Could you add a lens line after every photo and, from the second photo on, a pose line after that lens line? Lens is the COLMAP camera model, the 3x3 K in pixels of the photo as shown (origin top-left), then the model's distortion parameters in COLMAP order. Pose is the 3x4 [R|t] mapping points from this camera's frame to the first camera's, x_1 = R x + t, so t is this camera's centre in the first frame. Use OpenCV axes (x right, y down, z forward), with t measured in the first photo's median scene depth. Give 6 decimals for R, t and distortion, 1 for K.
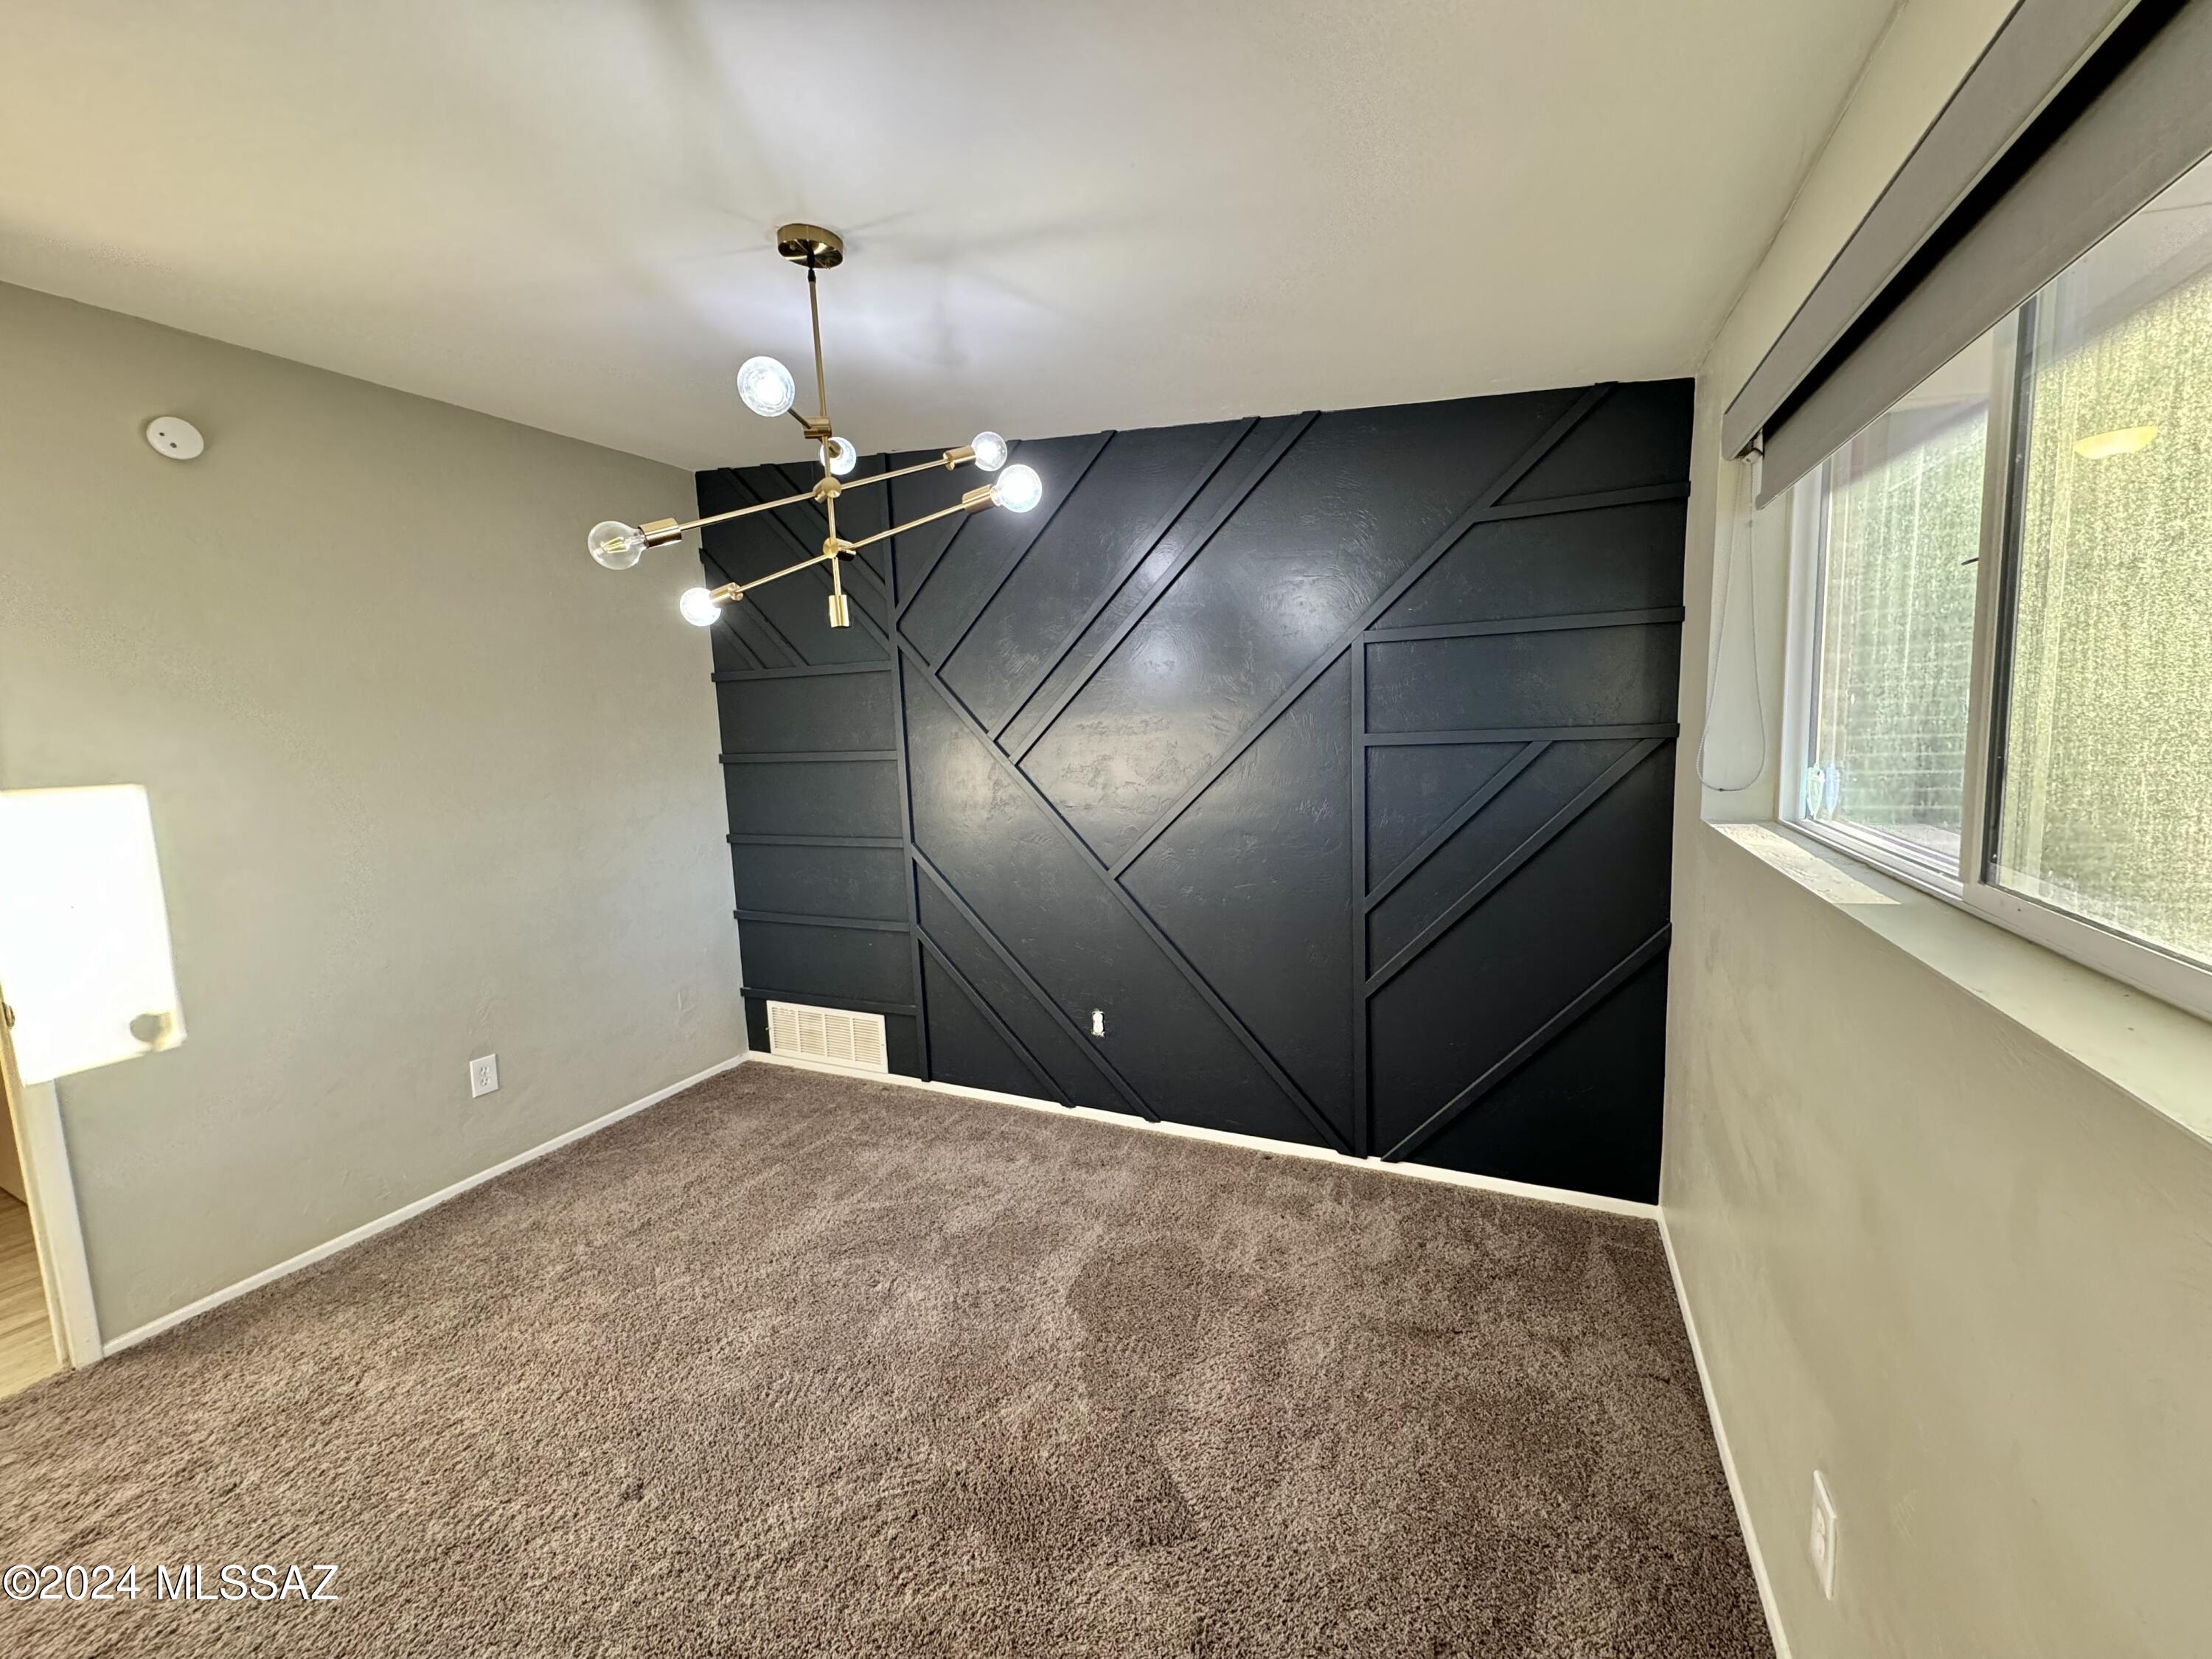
lens RADIAL K [[877.3, 0, 1102.8], [0, 877.3, 821.7], [0, 0, 1]] dist [-0.001088, 0.000098]
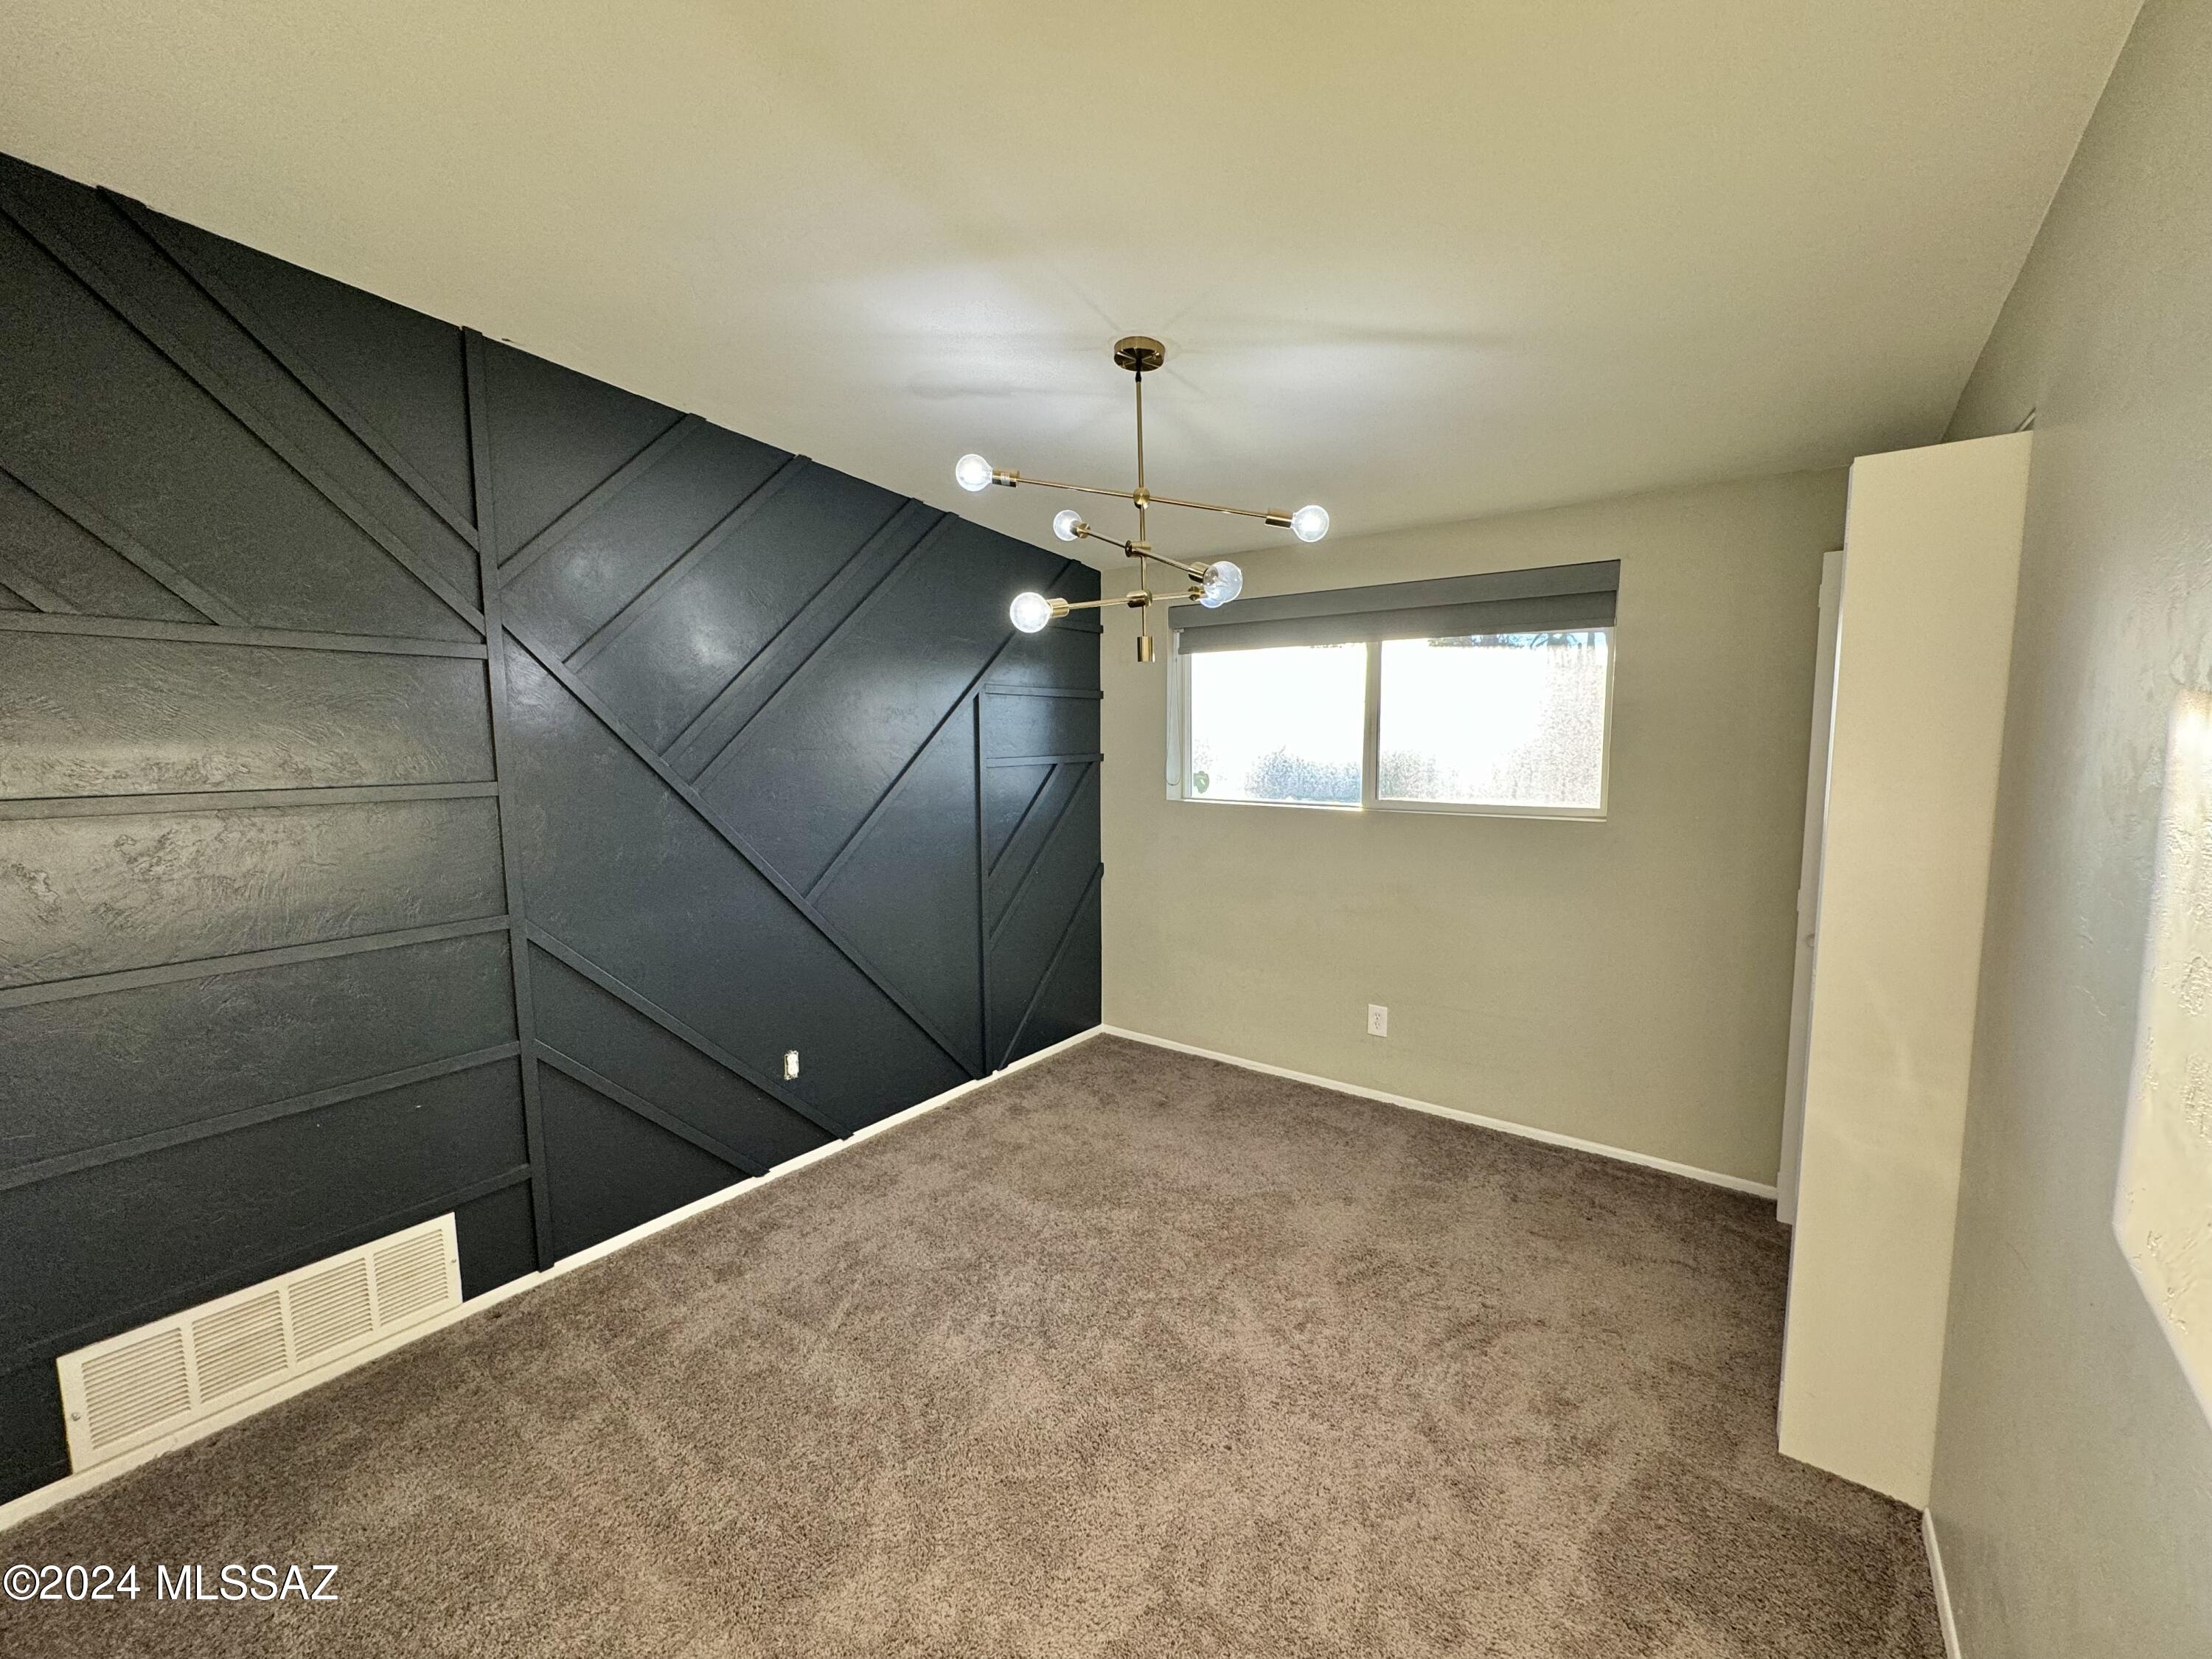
lens RADIAL K [[877.3, 0, 1107.9], [0, 877.3, 830.7], [0, 0, 1]] dist [-0.001088, 0.000098]
pose [[0.194652, -0.068201, 0.978498, -0.927846], [0.104636, 0.993331, 0.048420, -0.032993], [-0.975275, 0.092961, 0.200490, 0.504316]]
